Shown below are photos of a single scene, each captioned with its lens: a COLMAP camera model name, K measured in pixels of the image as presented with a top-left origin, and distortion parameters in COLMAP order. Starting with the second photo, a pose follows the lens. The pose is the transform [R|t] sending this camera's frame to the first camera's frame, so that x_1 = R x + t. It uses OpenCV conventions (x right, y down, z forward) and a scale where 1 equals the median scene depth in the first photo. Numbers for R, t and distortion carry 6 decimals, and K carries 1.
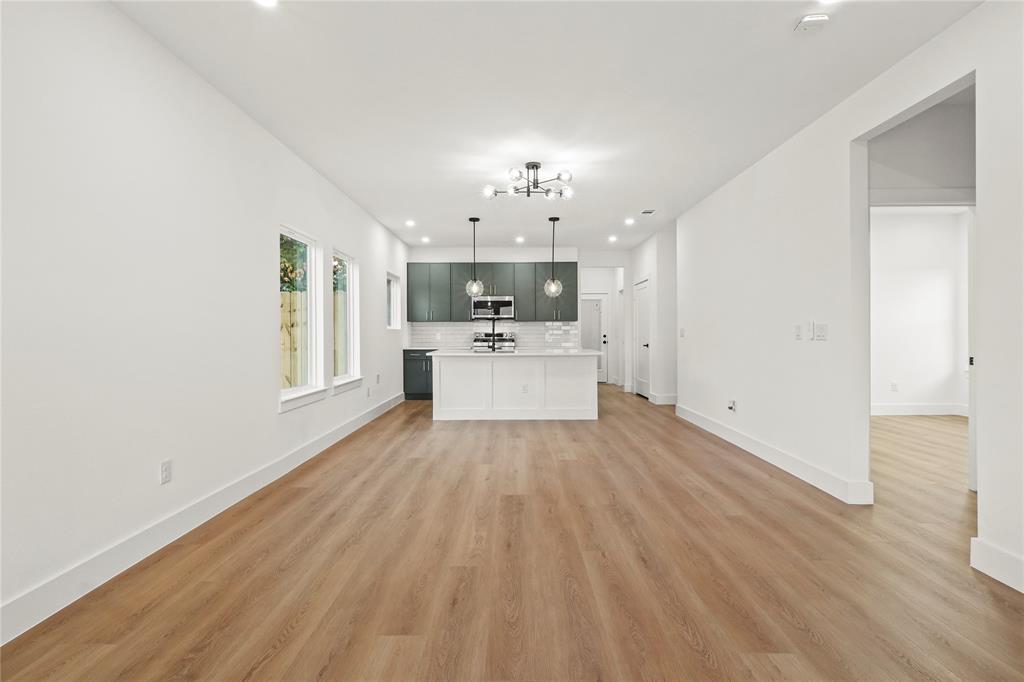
lens RADIAL K [[470.4, 0, 513.0], [0, 470.4, 335.6], [0, 0, 1]] dist [-0.002351, 0.000086]
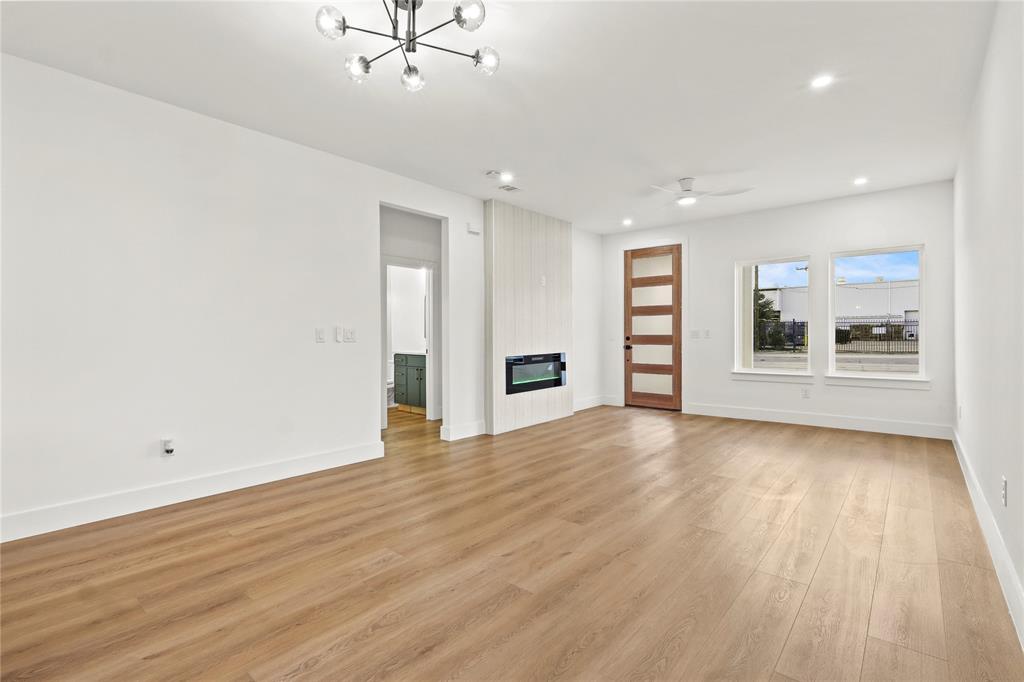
lens RADIAL K [[474.7, 0, 513.9], [0, 474.7, 334.6], [0, 0, 1]] dist [-0.001716, 0.000369]
pose [[-0.764195, 0.009857, 0.644910, -0.247052], [0.012777, 0.999918, -0.000143, -0.002007], [-0.644859, 0.008131, -0.764259, 0.888111]]
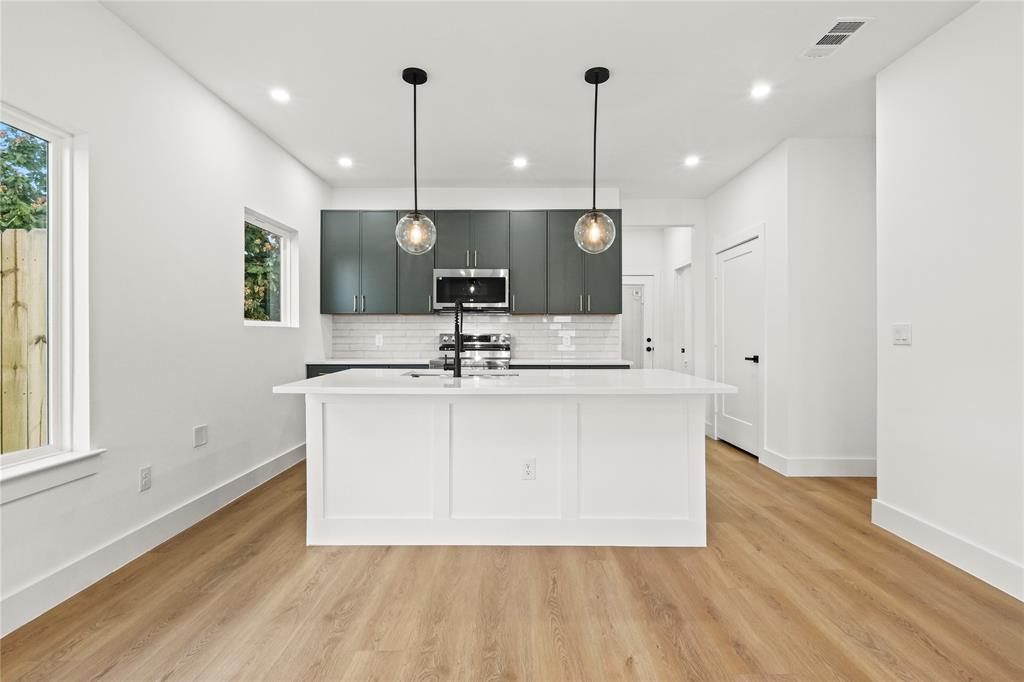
lens RADIAL K [[470.4, 0, 513.0], [0, 470.4, 335.6], [0, 0, 1]] dist [-0.002351, 0.000086]
pose [[0.999989, 0.004328, -0.001707, 0.010280], [-0.004330, 0.999990, -0.001008, -0.005446], [0.001703, 0.001016, 0.999998, 0.561466]]
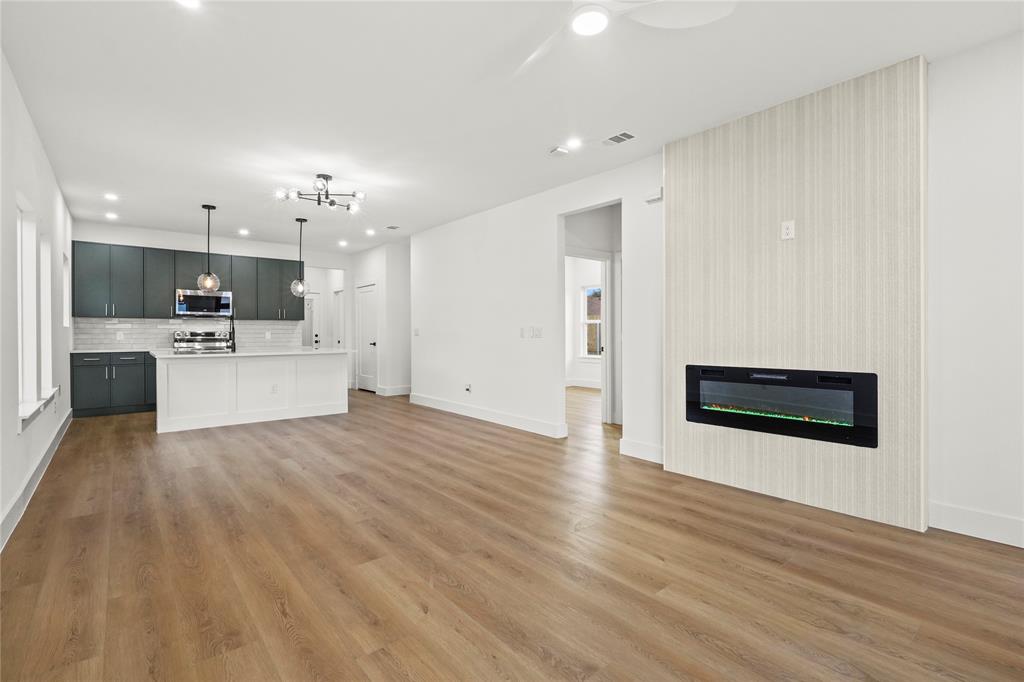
lens RADIAL K [[474.7, 0, 513.9], [0, 474.7, 334.6], [0, 0, 1]] dist [-0.001716, 0.000369]
pose [[0.765433, 0.000912, 0.643515, -0.220276], [0.000179, 0.999999, -0.001630, 0.000966], [-0.643515, 0.001363, 0.765432, -0.077766]]
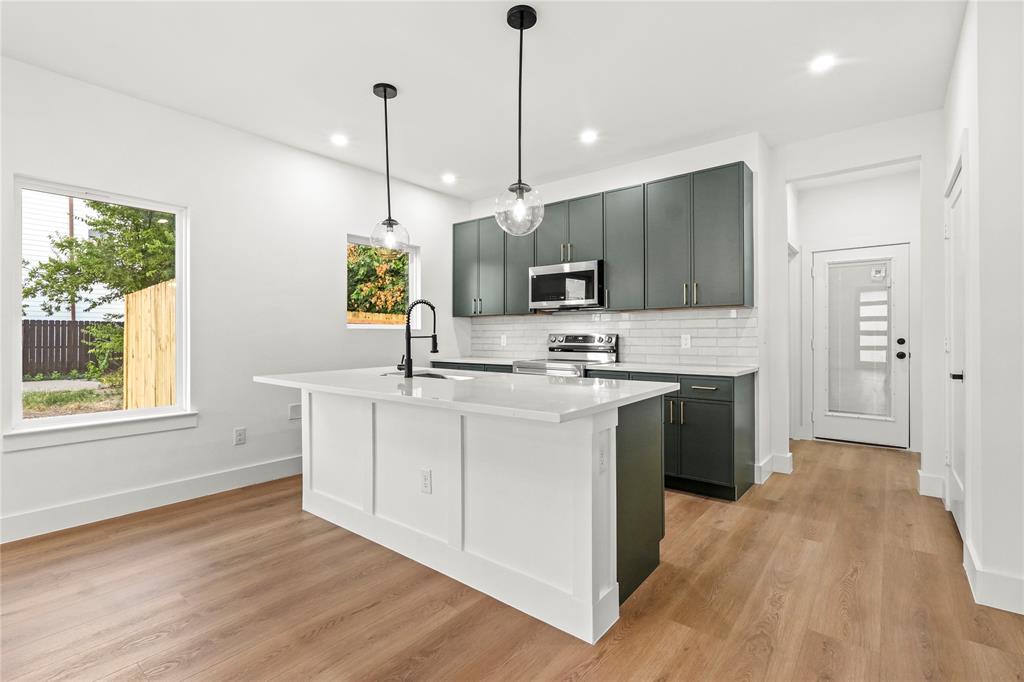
lens RADIAL K [[470.4, 0, 513.0], [0, 470.4, 335.6], [0, 0, 1]] dist [-0.002351, 0.000086]
pose [[0.778732, 0.001261, -0.627356, 0.306892], [-0.001454, 0.999999, 0.000205, -0.006295], [0.627355, 0.000753, 0.778733, 0.718547]]
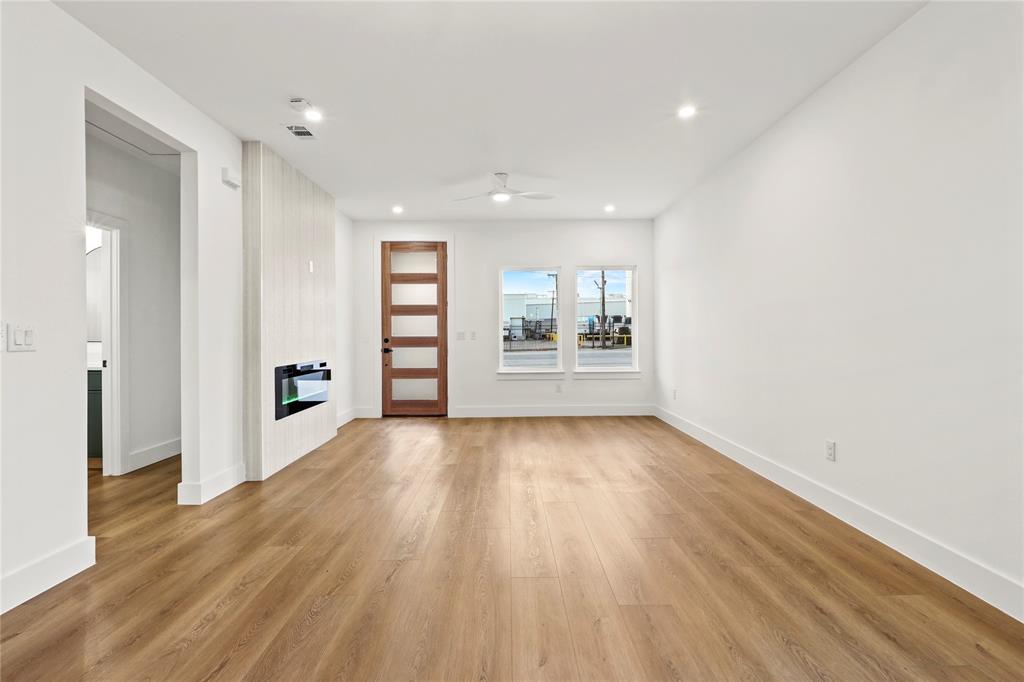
lens RADIAL K [[474.7, 0, 513.9], [0, 474.7, 334.6], [0, 0, 1]] dist [-0.001716, 0.000369]
pose [[-0.999776, 0.011276, -0.017912, 0.022800], [0.011192, 0.999926, 0.004763, -0.003841], [0.017964, 0.004562, -0.999828, 0.859333]]
